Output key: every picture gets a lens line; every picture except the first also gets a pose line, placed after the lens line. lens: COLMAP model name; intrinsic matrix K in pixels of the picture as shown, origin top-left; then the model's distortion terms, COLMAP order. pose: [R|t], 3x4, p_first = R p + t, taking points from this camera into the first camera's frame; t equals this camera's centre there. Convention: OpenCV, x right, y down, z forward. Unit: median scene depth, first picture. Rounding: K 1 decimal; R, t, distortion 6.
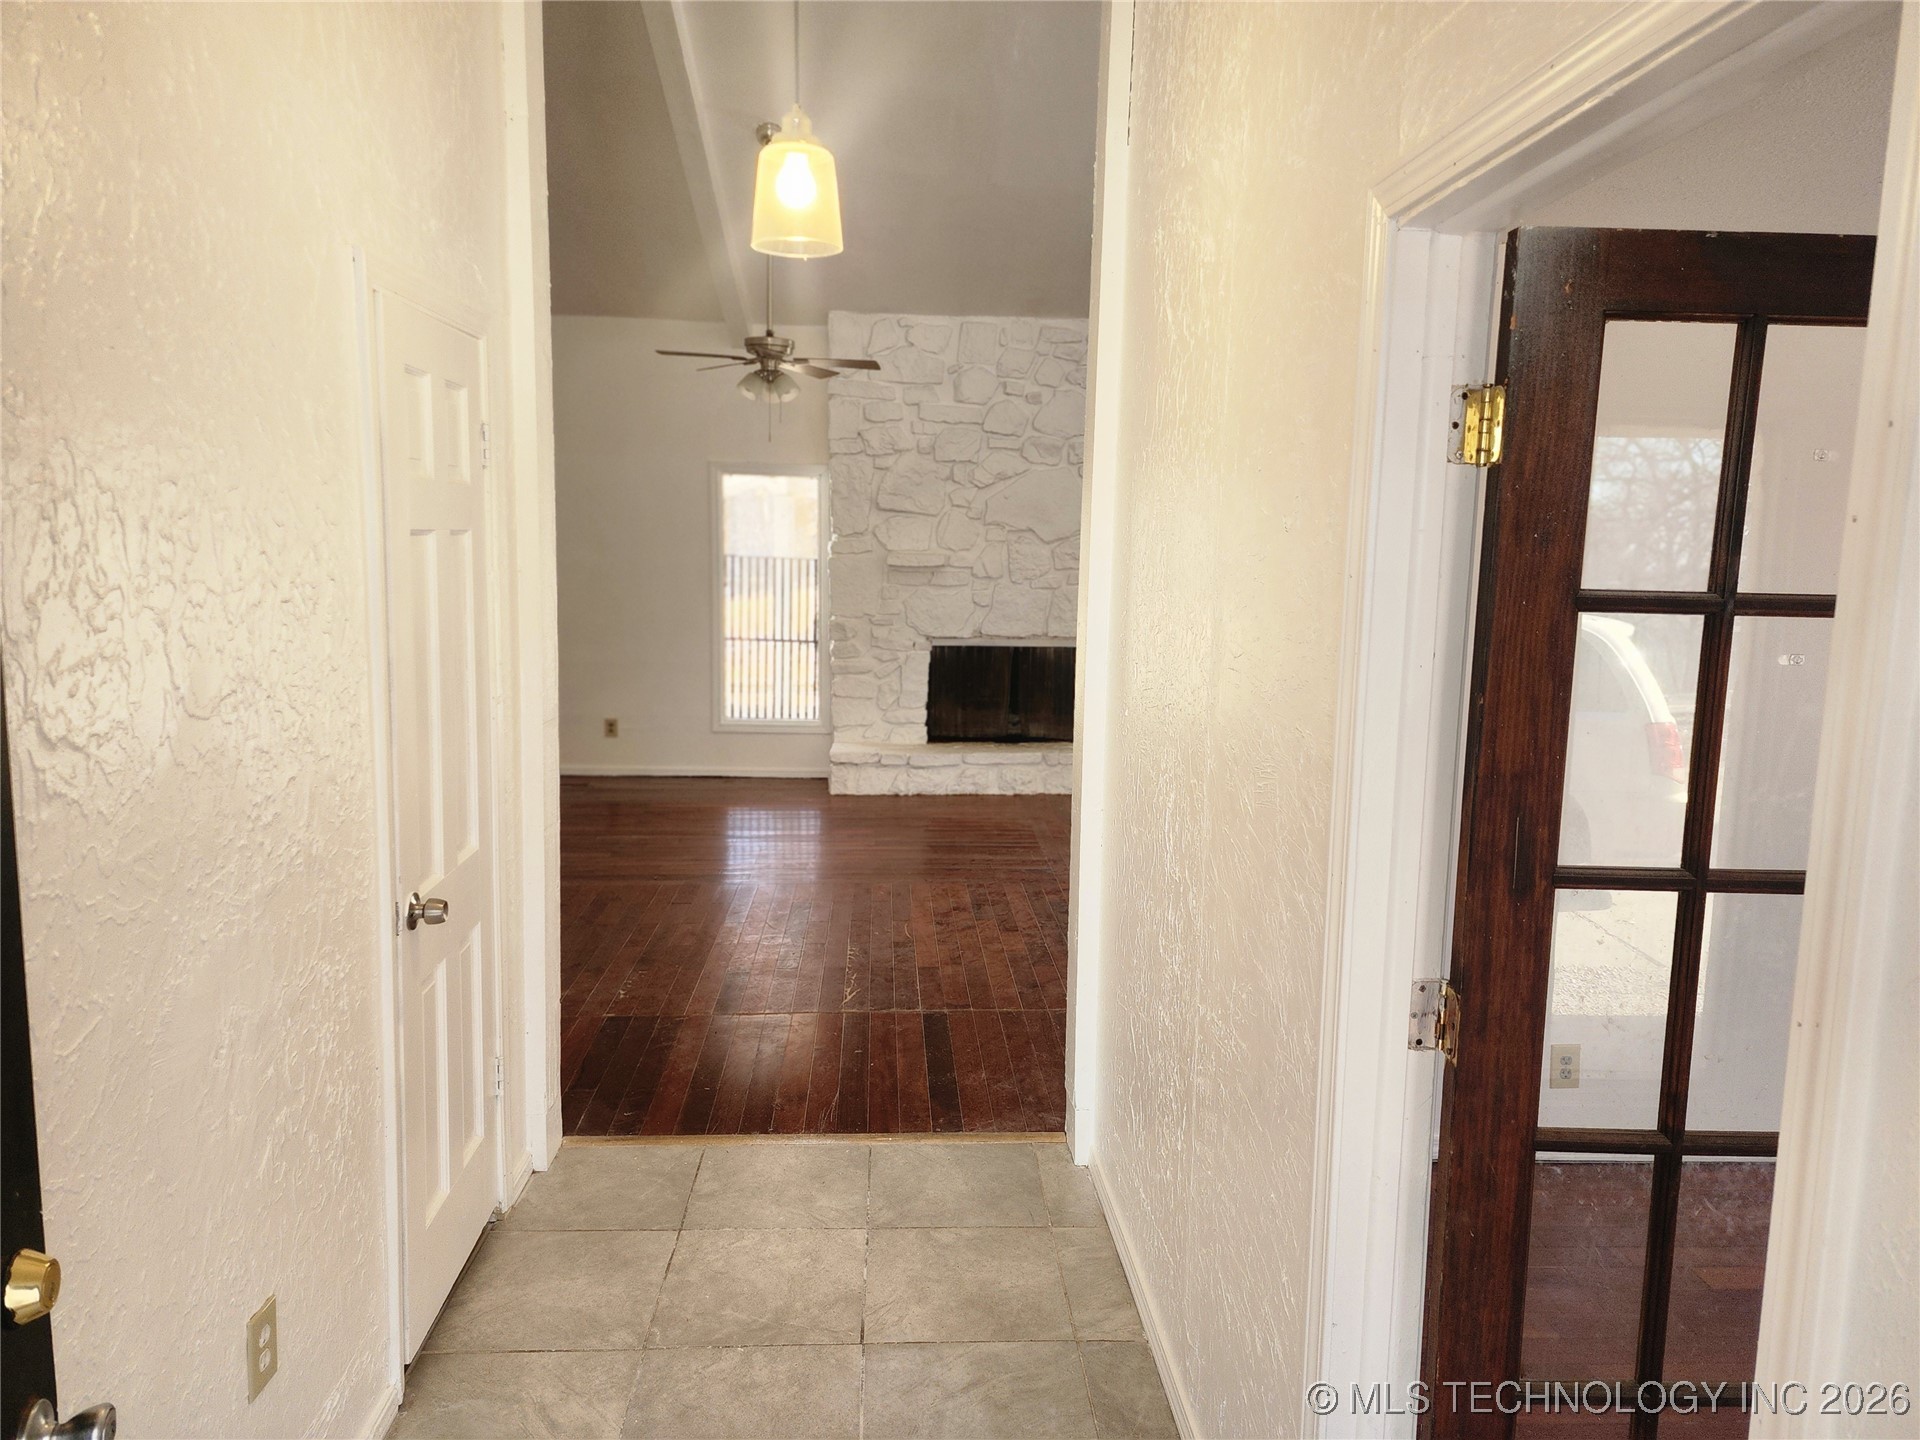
lens RADIAL K [[1243.4, 0, 982.9], [0, 1243.4, 727.7], [0, 0, 1]] dist [0.068736, 0.000018]
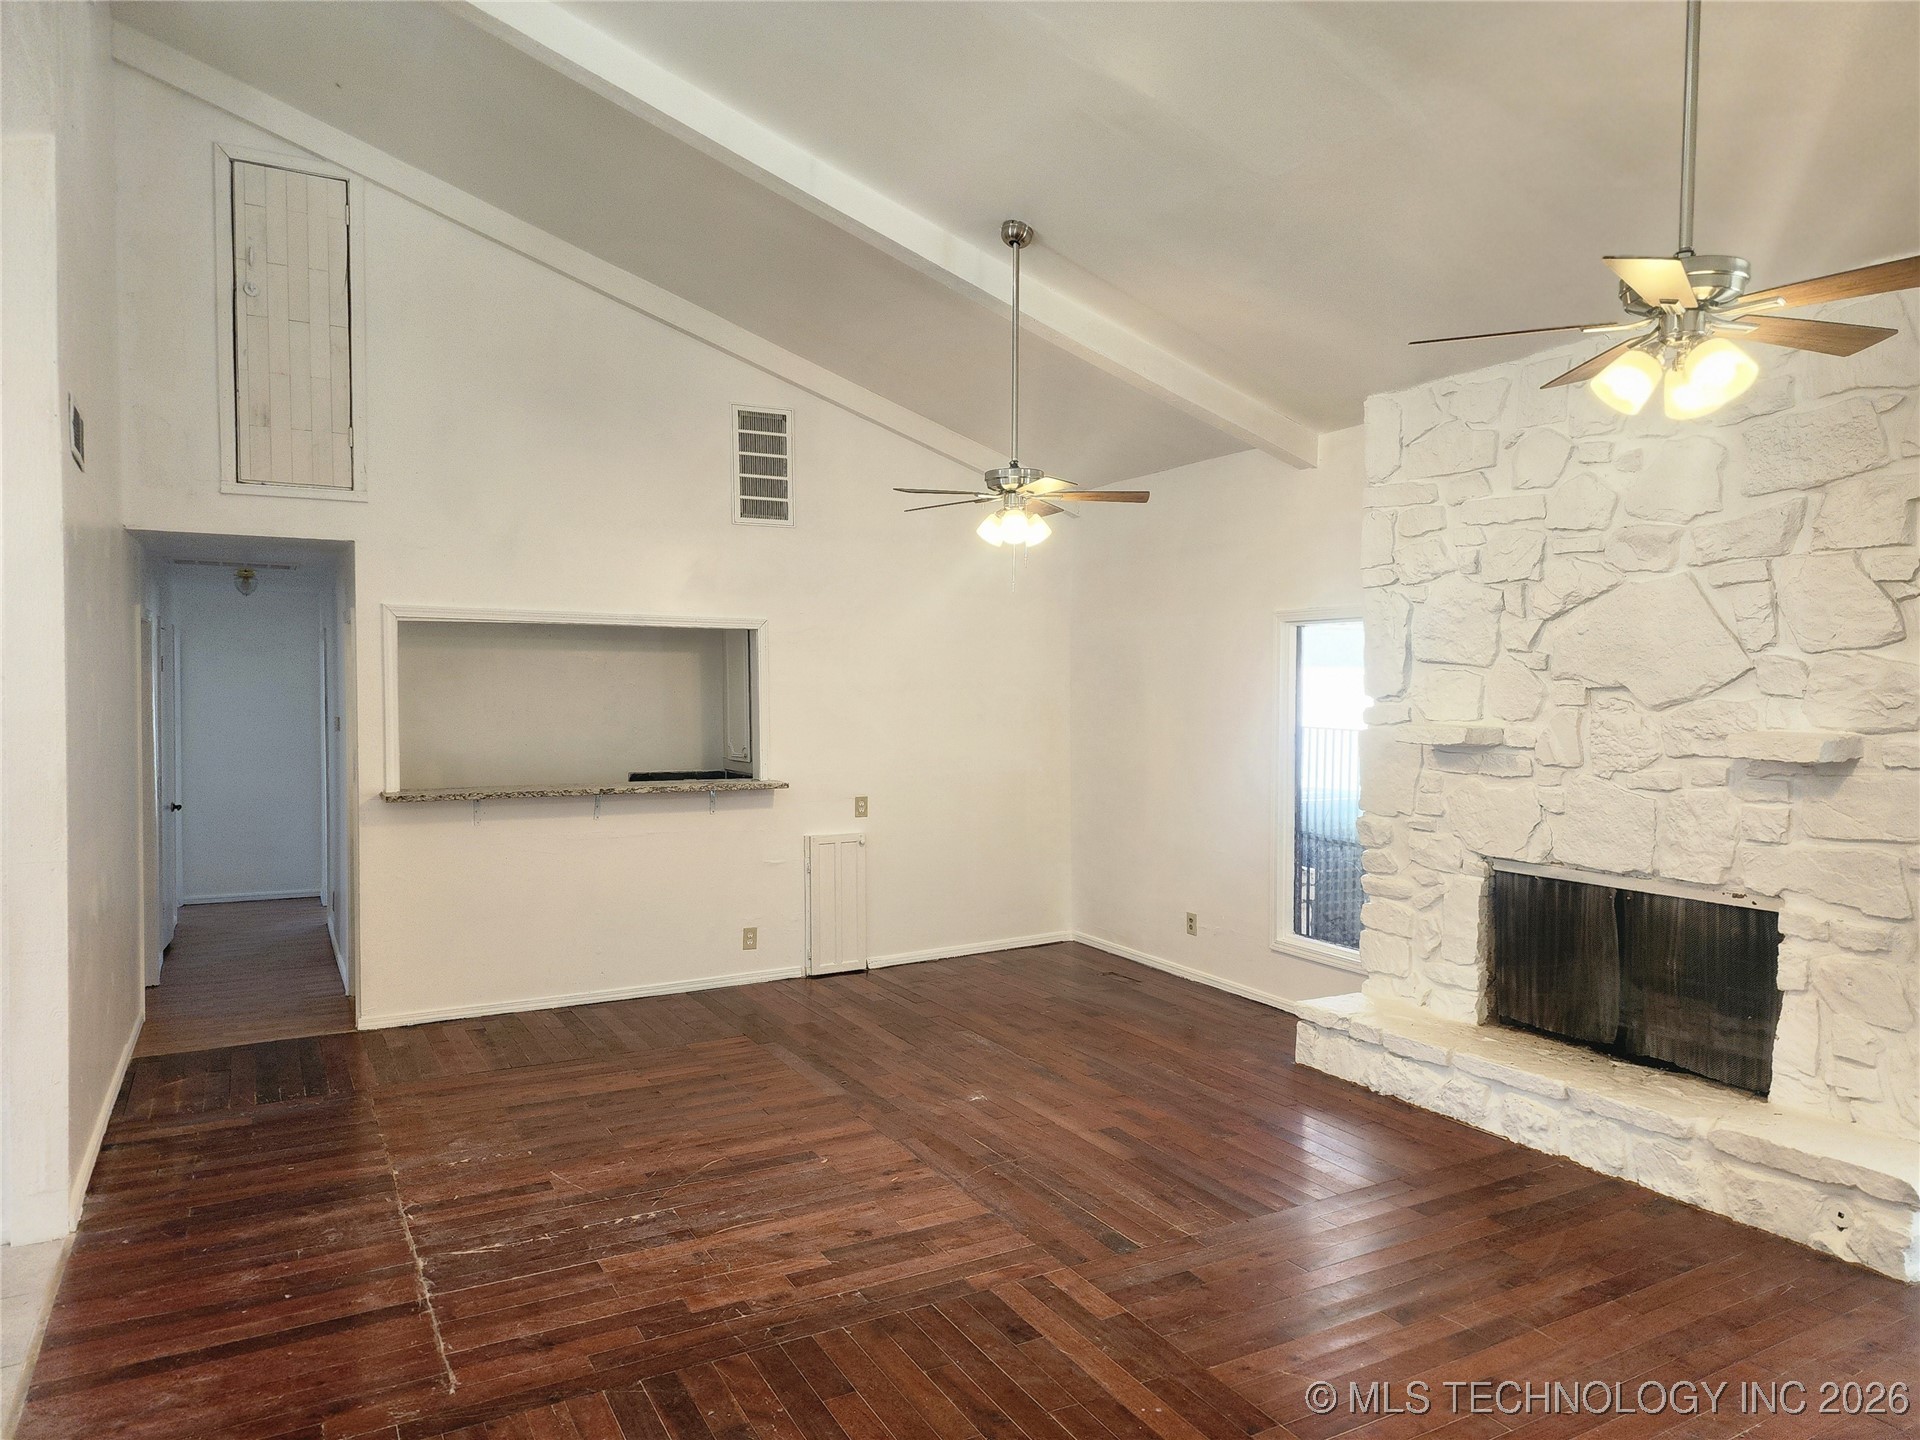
lens RADIAL K [[1290.5, 0, 970.7], [0, 1290.5, 718.5], [0, 0, 1]] dist [0.068179, -0.057479]
pose [[0.418172, 0.003458, -0.908361, 0.458003], [-0.126892, 0.990410, -0.054645, -0.073762], [0.899461, 0.138115, 0.414601, 0.487095]]
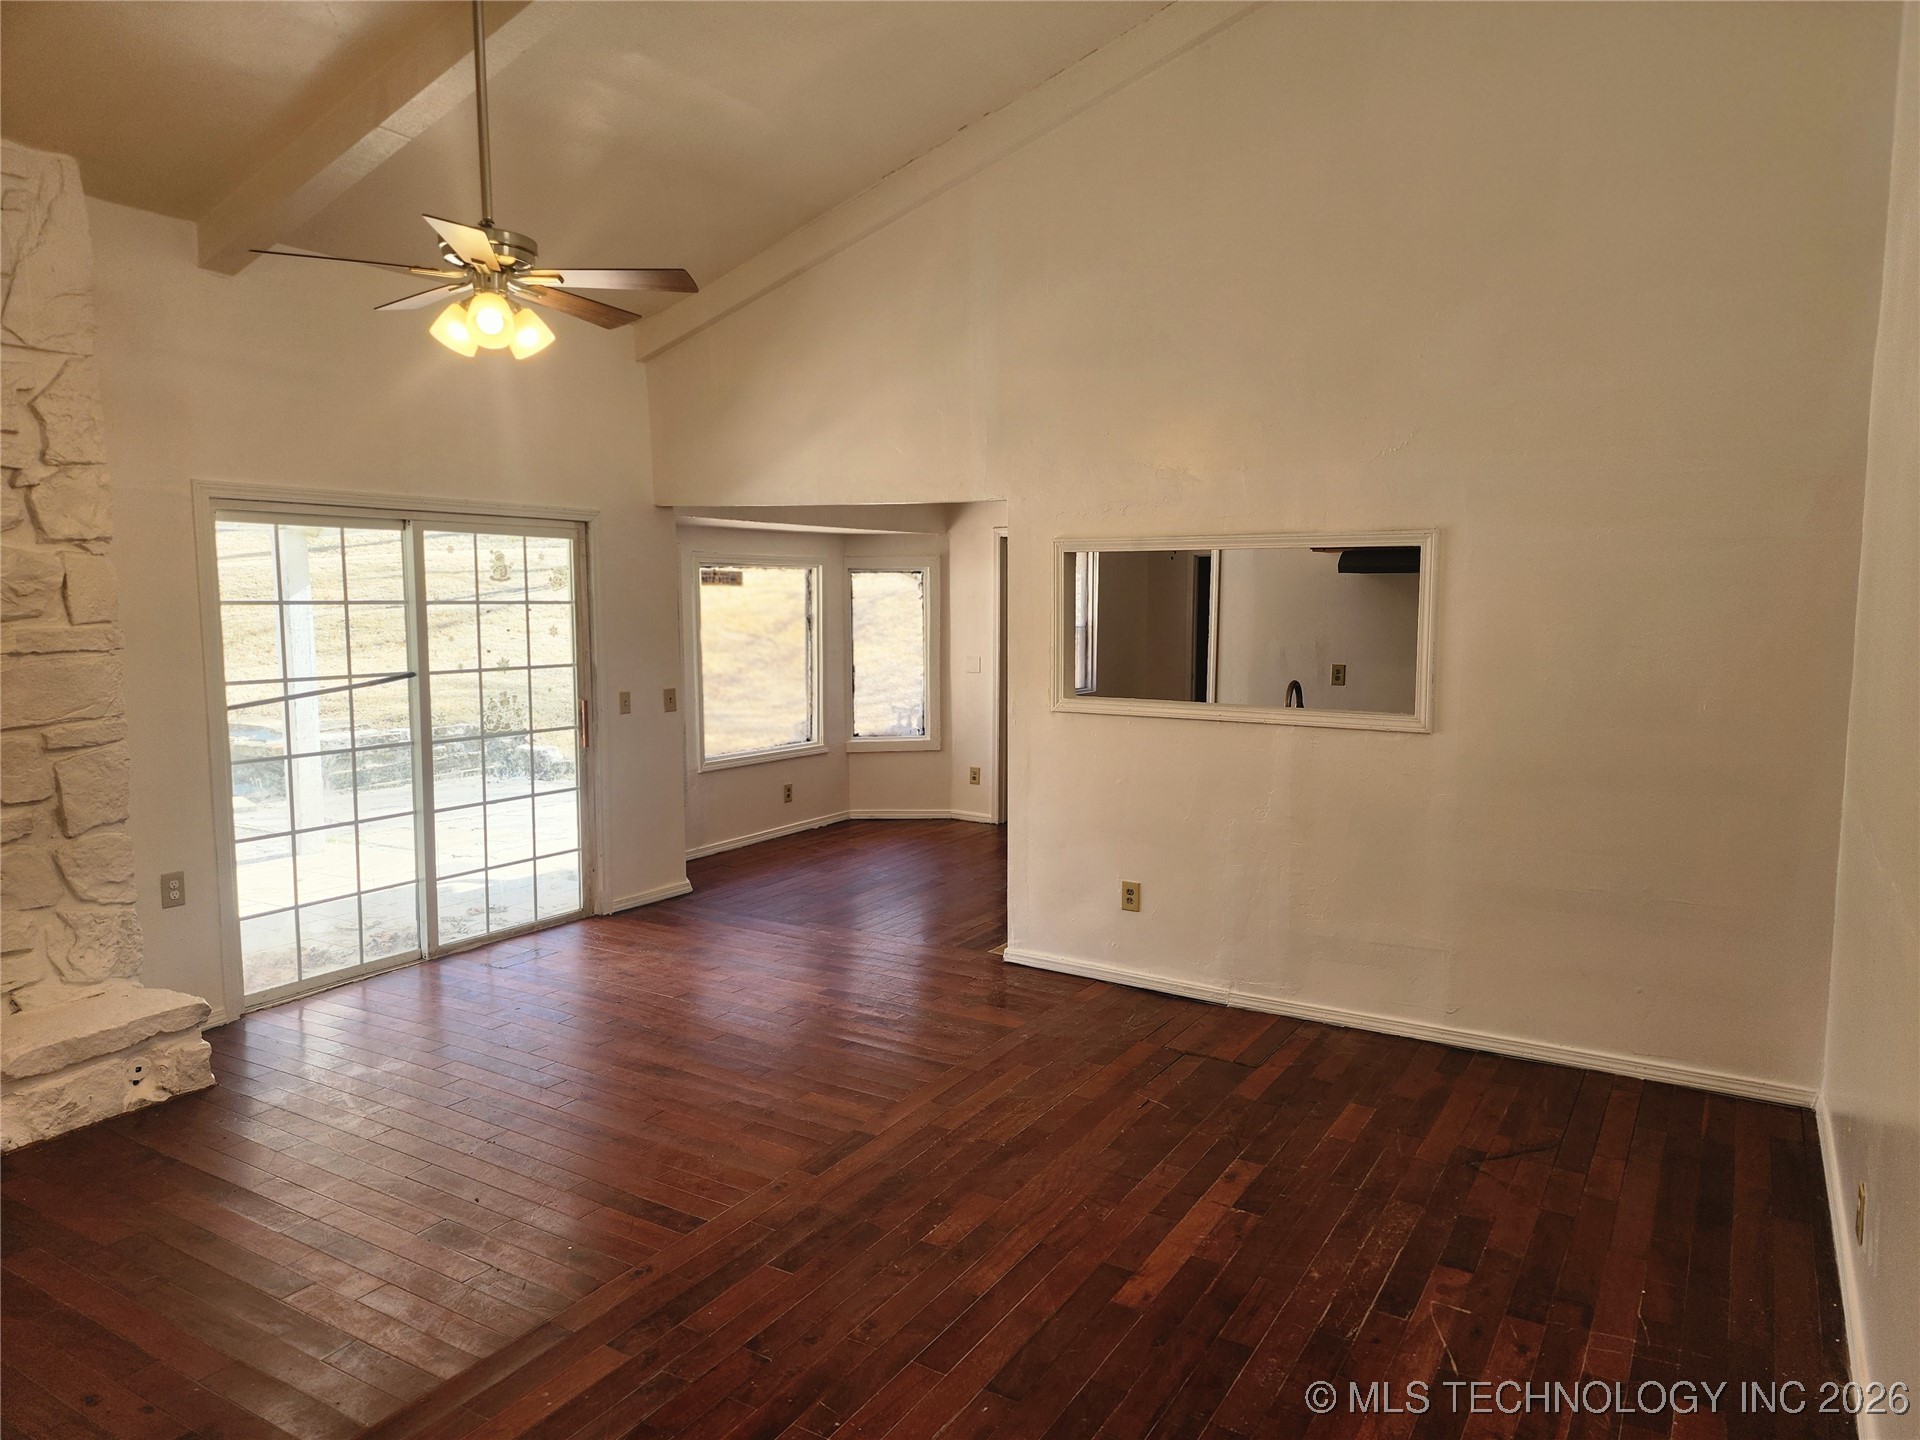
lens RADIAL K [[1290.5, 0, 970.7], [0, 1290.5, 718.5], [0, 0, 1]] dist [0.068179, -0.057479]
pose [[0.569446, -0.104362, 0.815377, -0.064015], [0.129485, 0.990913, 0.036399, -0.073270], [-0.811767, 0.084852, 0.577785, 0.424240]]
